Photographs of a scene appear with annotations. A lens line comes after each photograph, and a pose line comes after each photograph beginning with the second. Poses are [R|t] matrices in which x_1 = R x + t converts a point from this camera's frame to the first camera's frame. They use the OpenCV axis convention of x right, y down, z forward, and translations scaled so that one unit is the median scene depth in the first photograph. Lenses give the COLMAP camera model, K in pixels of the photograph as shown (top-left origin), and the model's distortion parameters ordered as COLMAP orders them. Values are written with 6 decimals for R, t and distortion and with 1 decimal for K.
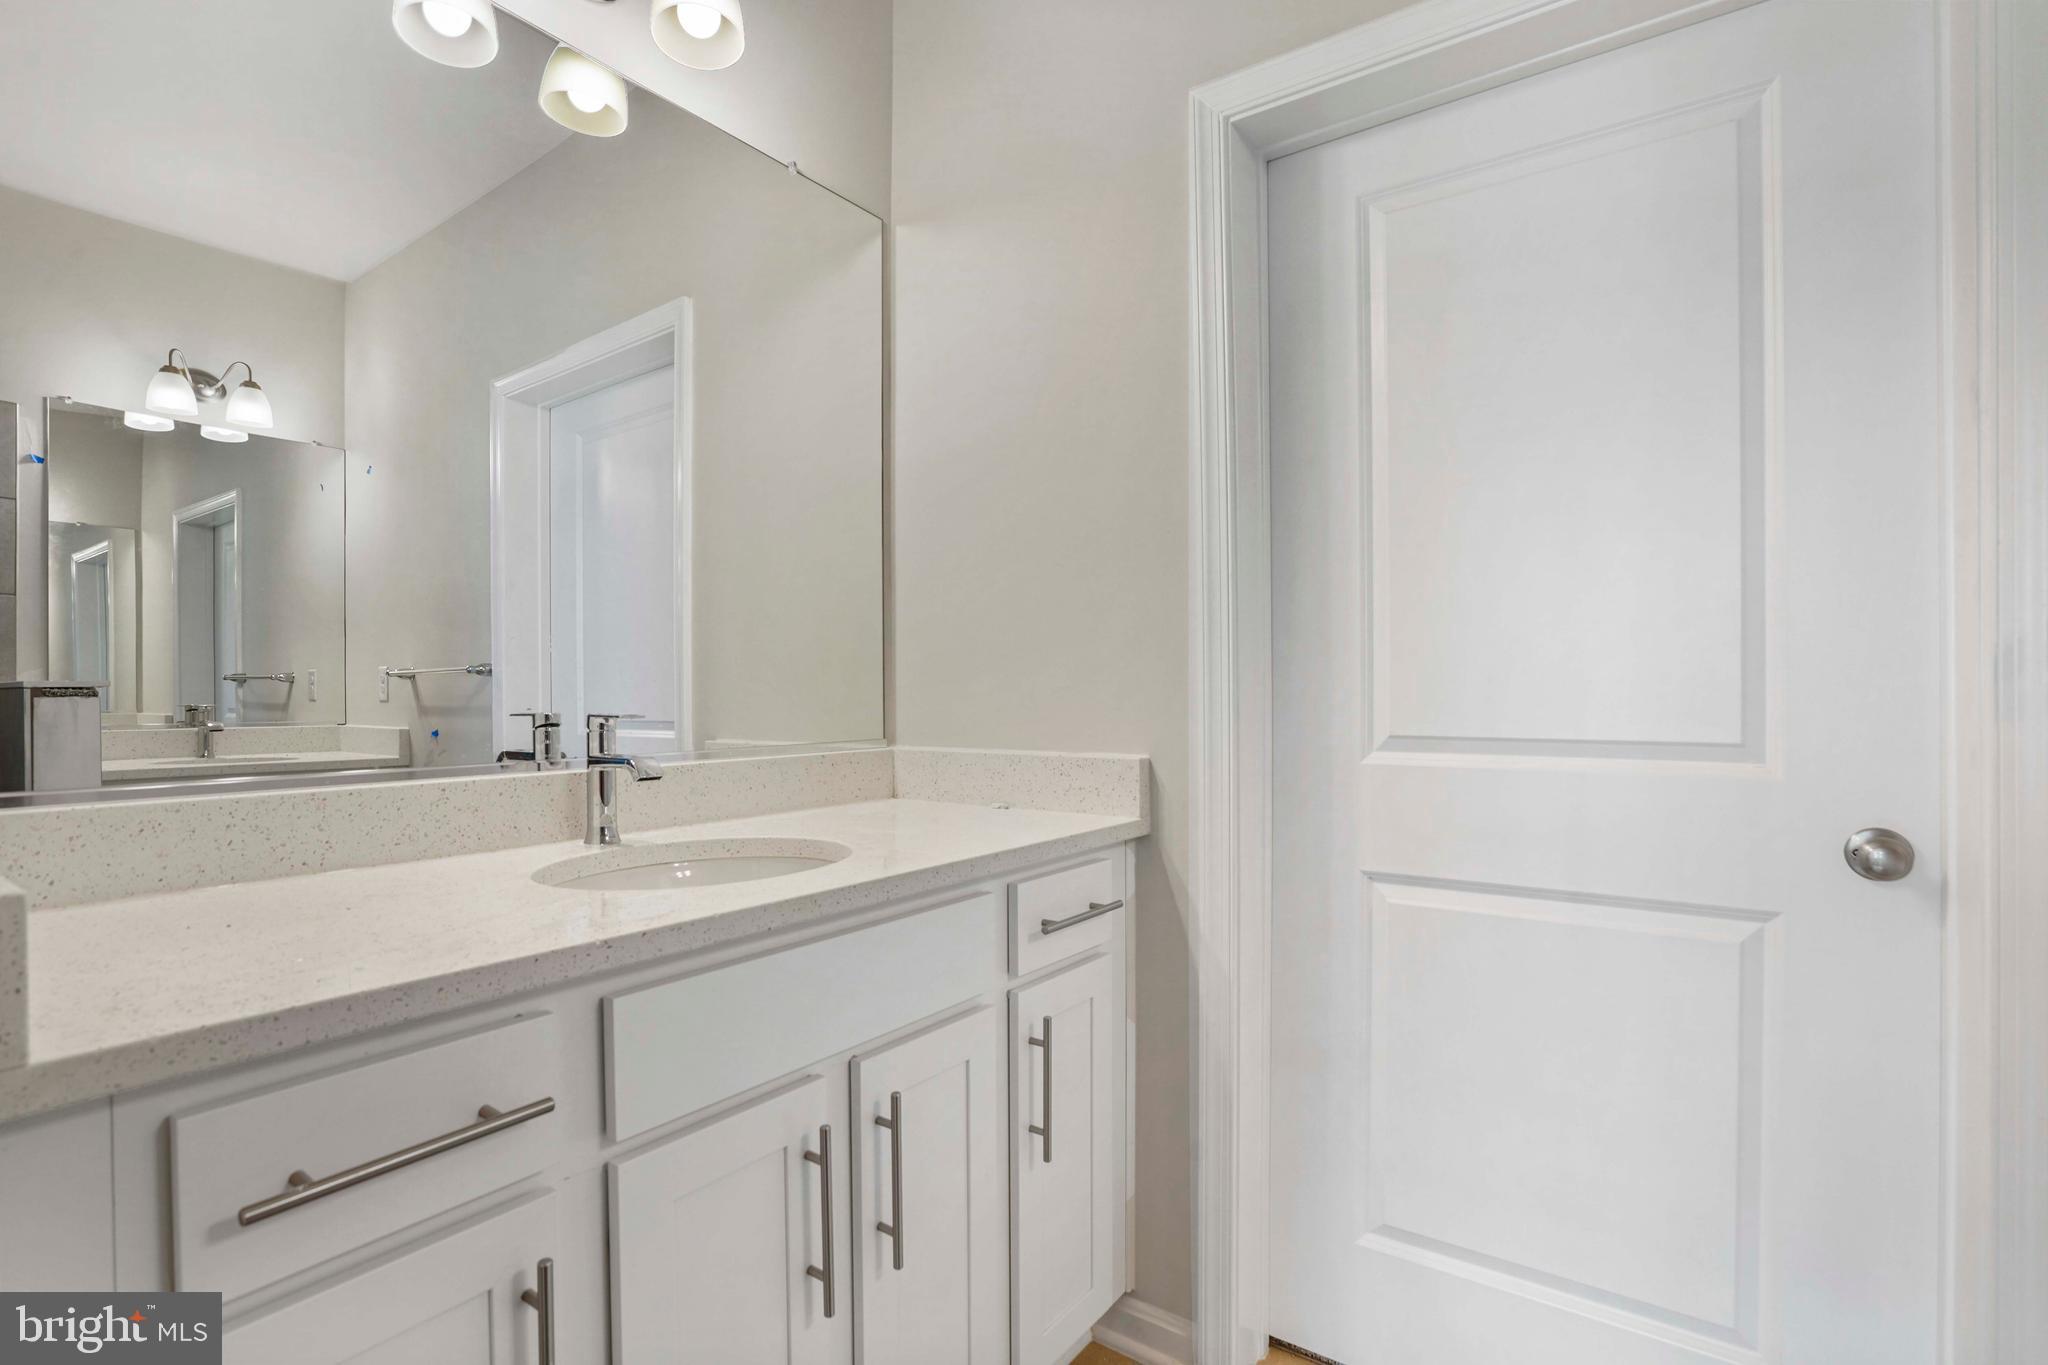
lens RADIAL K [[969.3, 0, 1006.3], [0, 969.3, 694.2], [0, 0, 1]] dist [-0.053180, 0.017624]
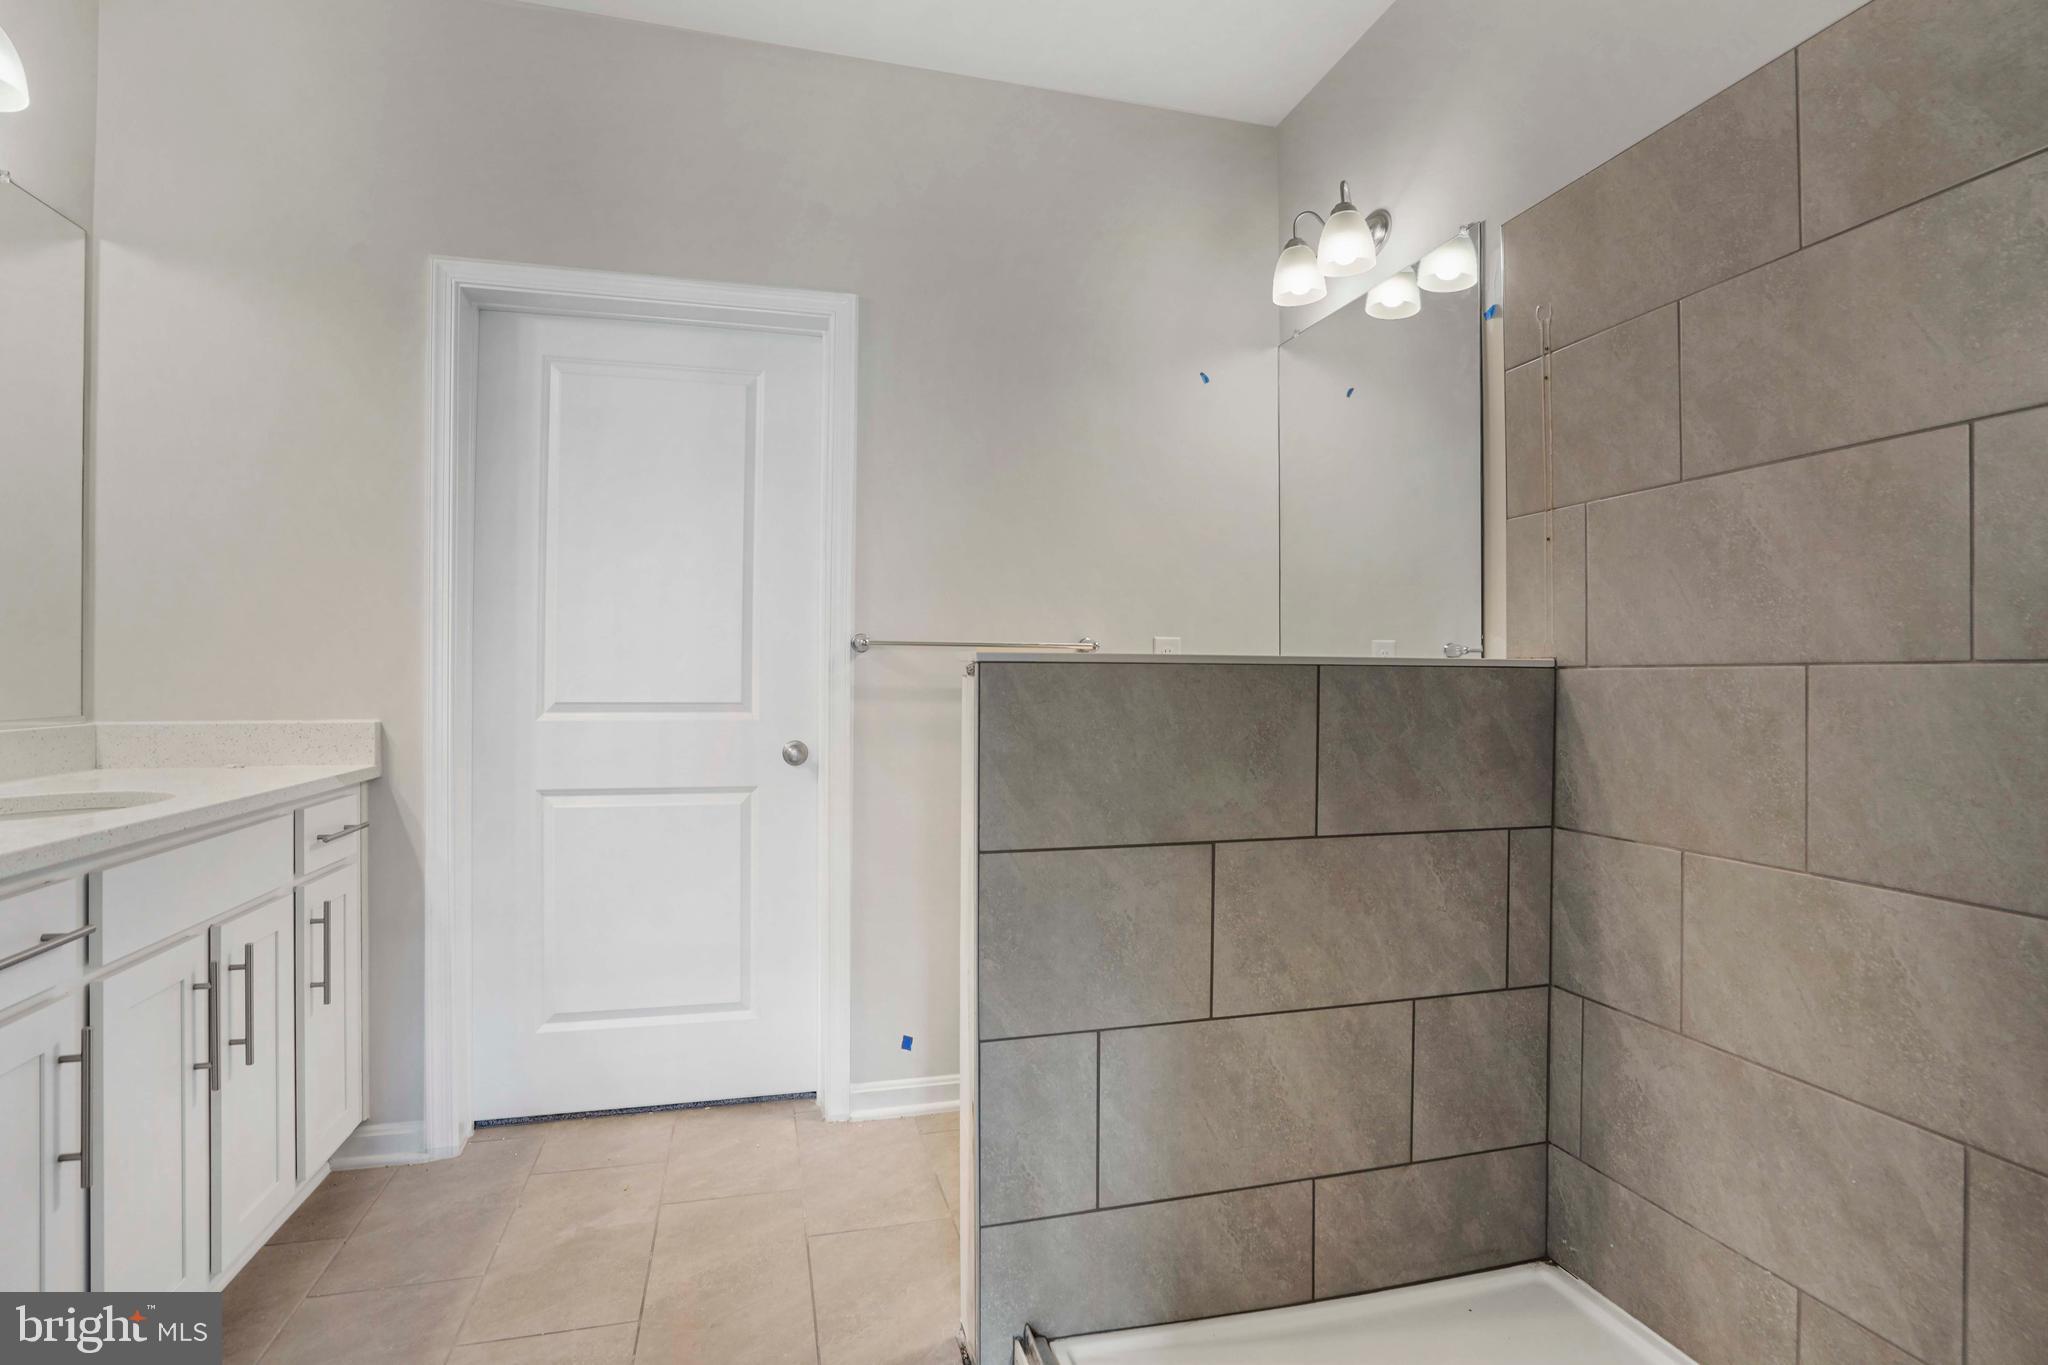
lens RADIAL K [[969.3, 0, 1013.0], [0, 969.3, 672.8], [0, 0, 1]] dist [-0.053180, 0.017624]
pose [[0.630012, 0.008560, 0.776538, -0.407572], [-0.005170, 0.999963, -0.006829, 0.000652], [-0.776568, 0.000288, 0.630033, -0.674129]]
